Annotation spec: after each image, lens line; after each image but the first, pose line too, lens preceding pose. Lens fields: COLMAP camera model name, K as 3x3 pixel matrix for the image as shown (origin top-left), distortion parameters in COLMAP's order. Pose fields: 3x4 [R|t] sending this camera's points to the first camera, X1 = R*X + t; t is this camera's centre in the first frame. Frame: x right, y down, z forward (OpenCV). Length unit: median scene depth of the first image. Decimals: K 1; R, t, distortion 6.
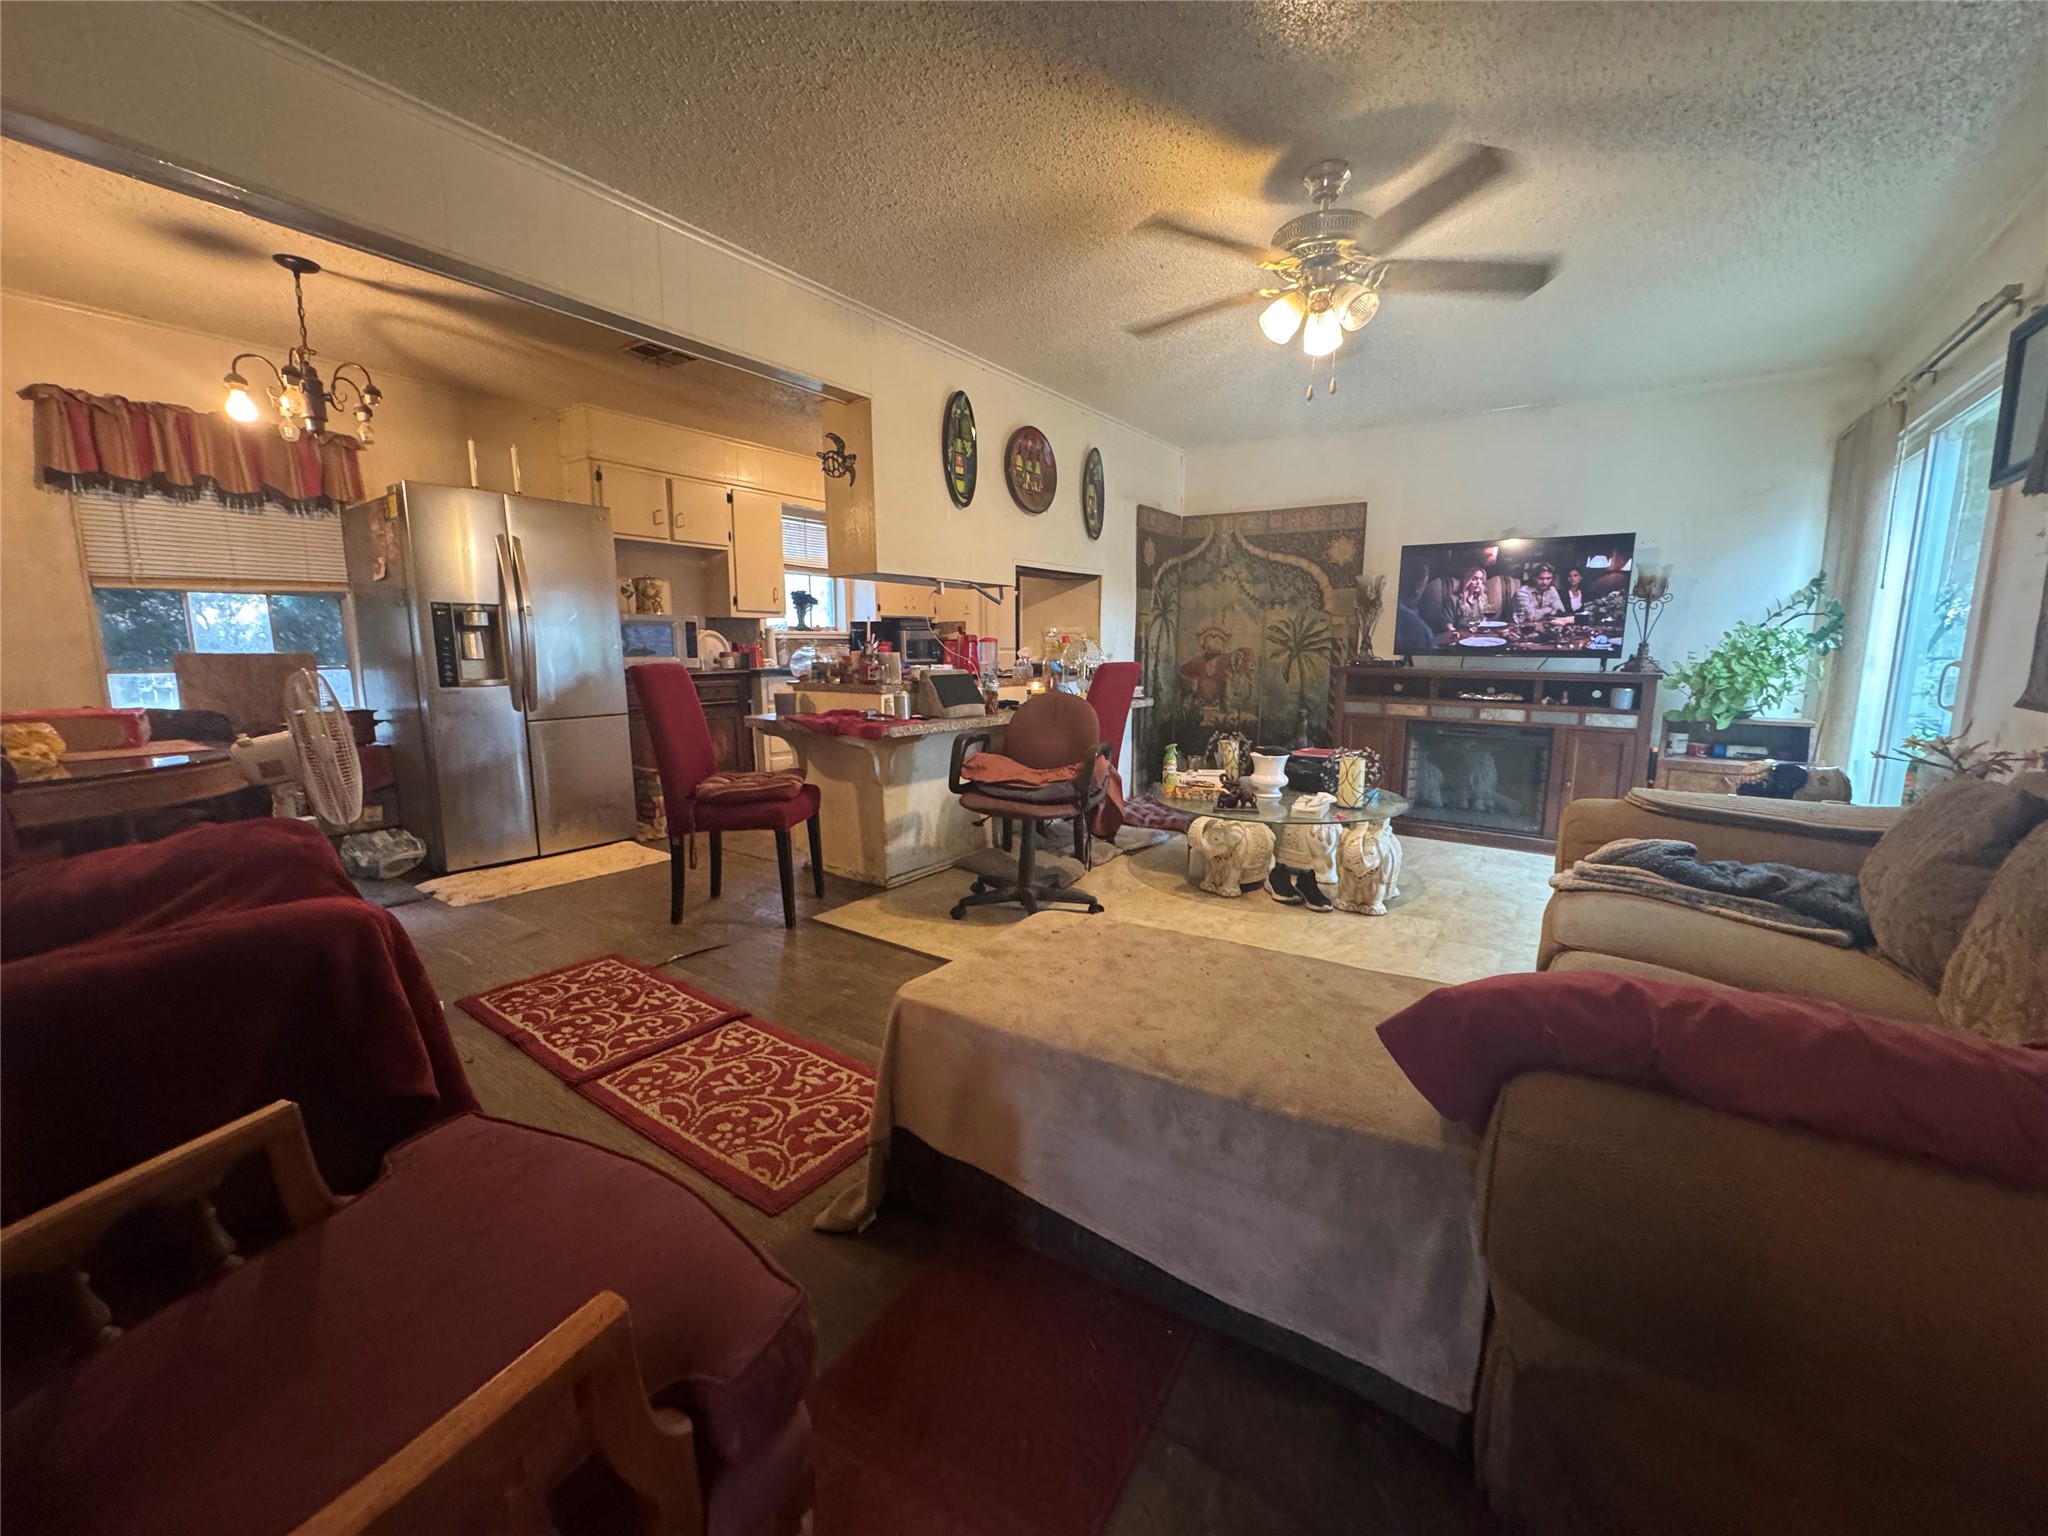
lens RADIAL K [[819.1, 0, 1024.0], [0, 819.1, 768.0], [0, 0, 1]] dist [-0.004060, 0.000751]
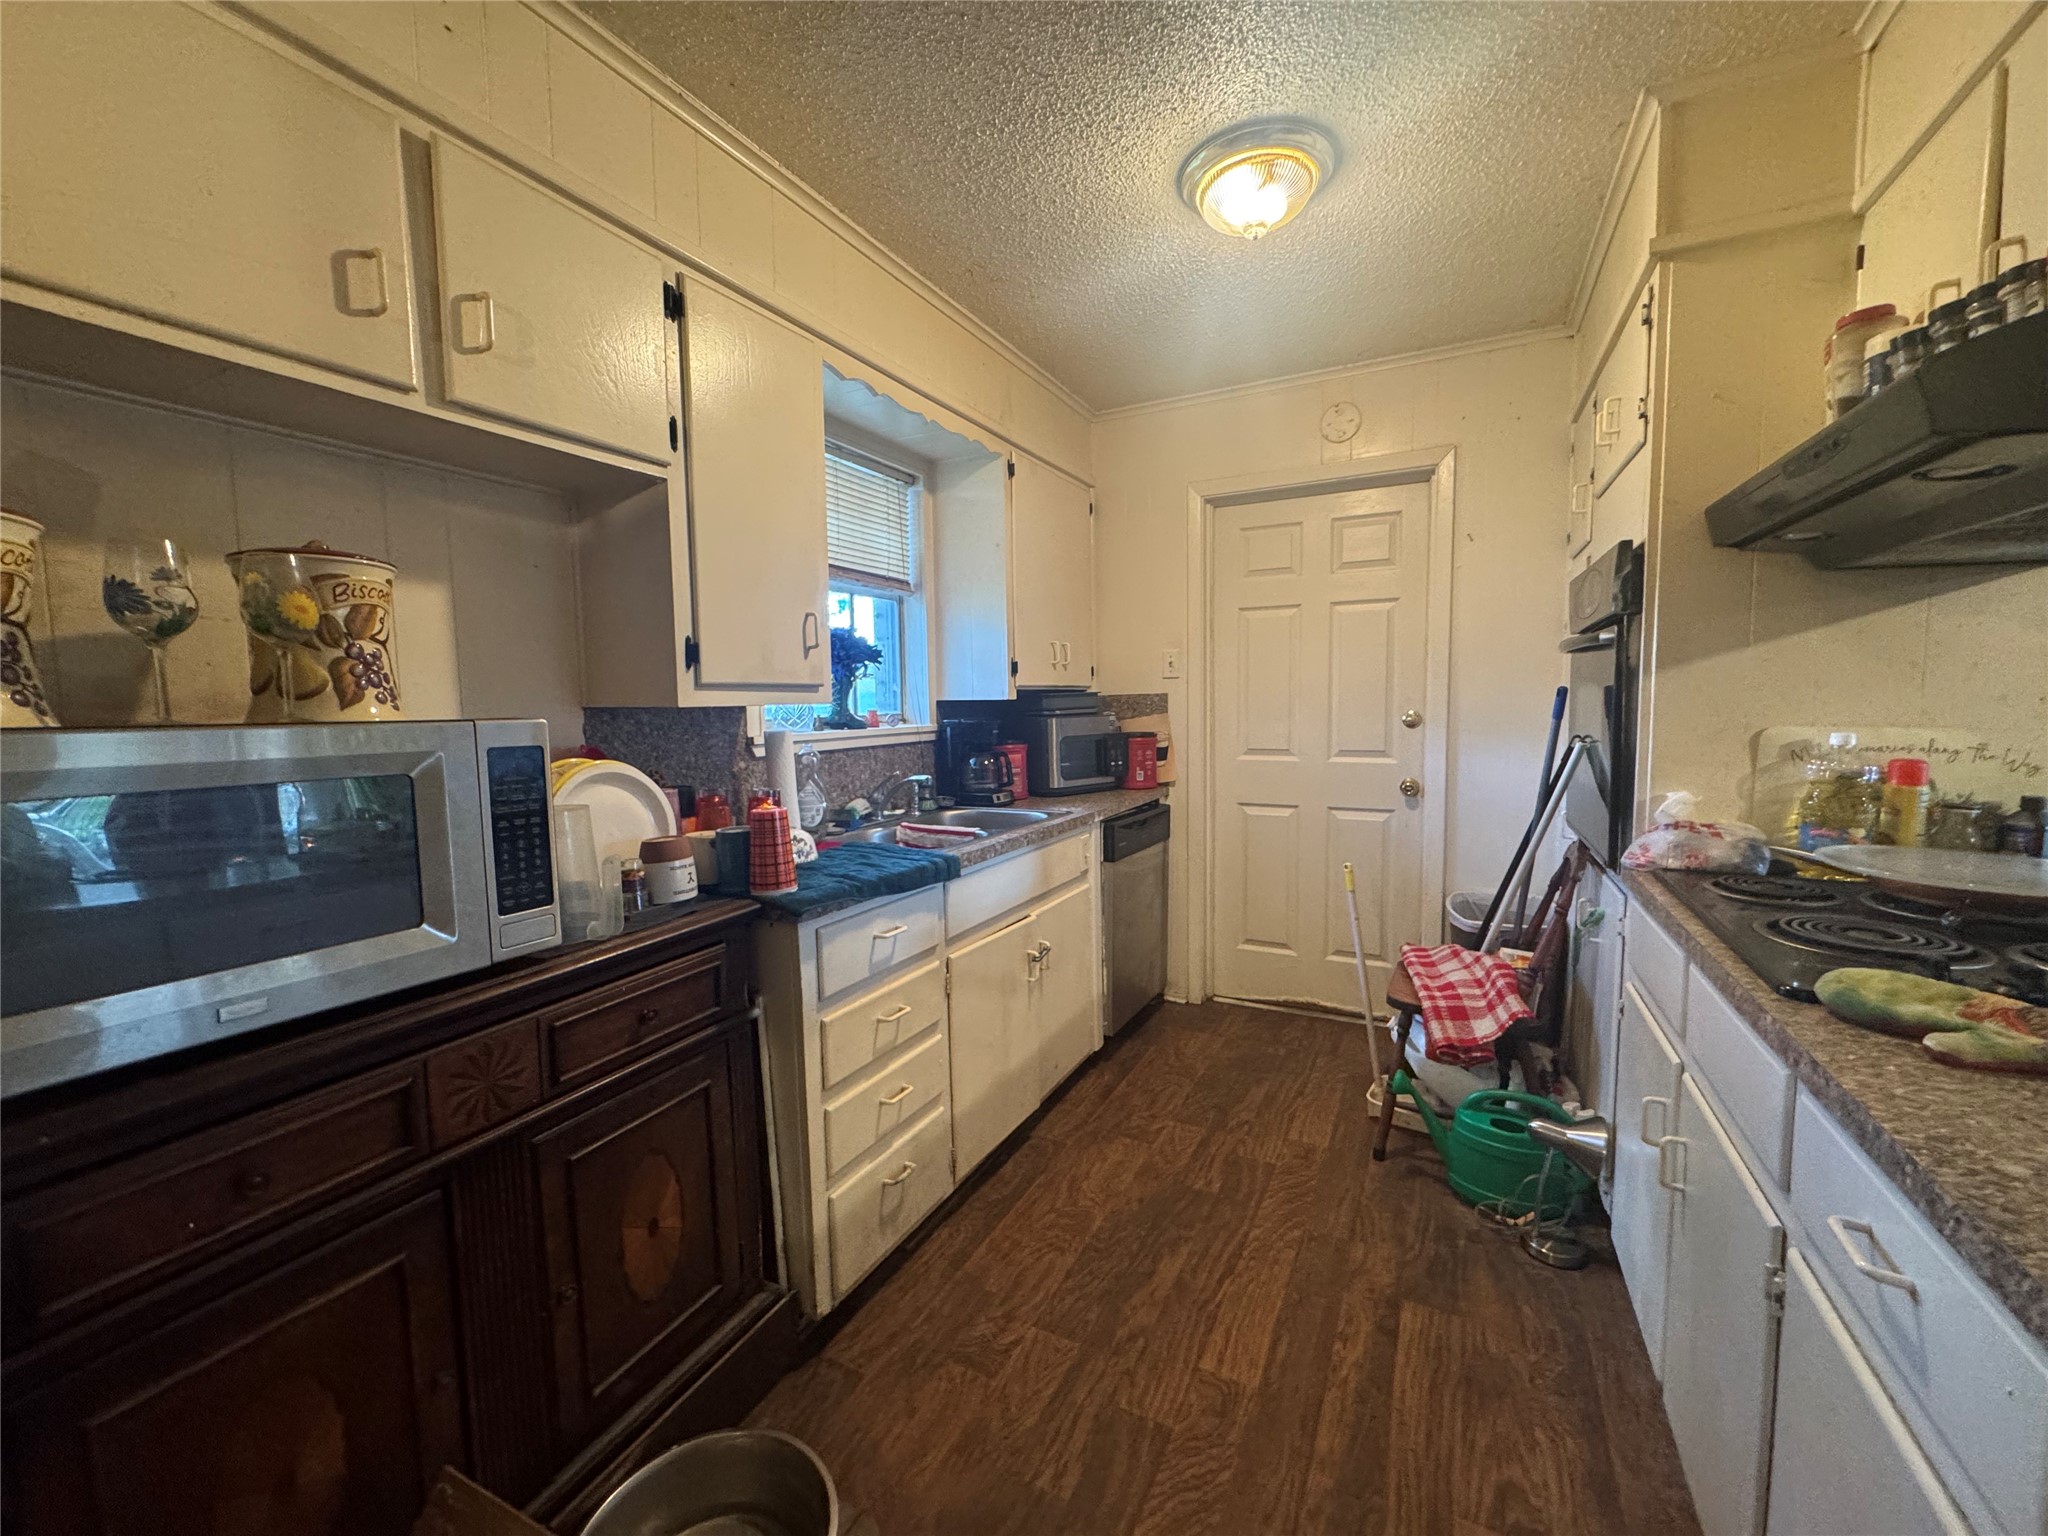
lens RADIAL K [[819.1, 0, 1024.0], [0, 819.1, 768.0], [0, 0, 1]] dist [-0.004060, 0.000751]
pose [[0.991597, -0.027375, 0.126435, -0.329227], [0.035464, 0.997435, -0.062181, -0.169487], [-0.124408, 0.066142, 0.990024, 0.840676]]
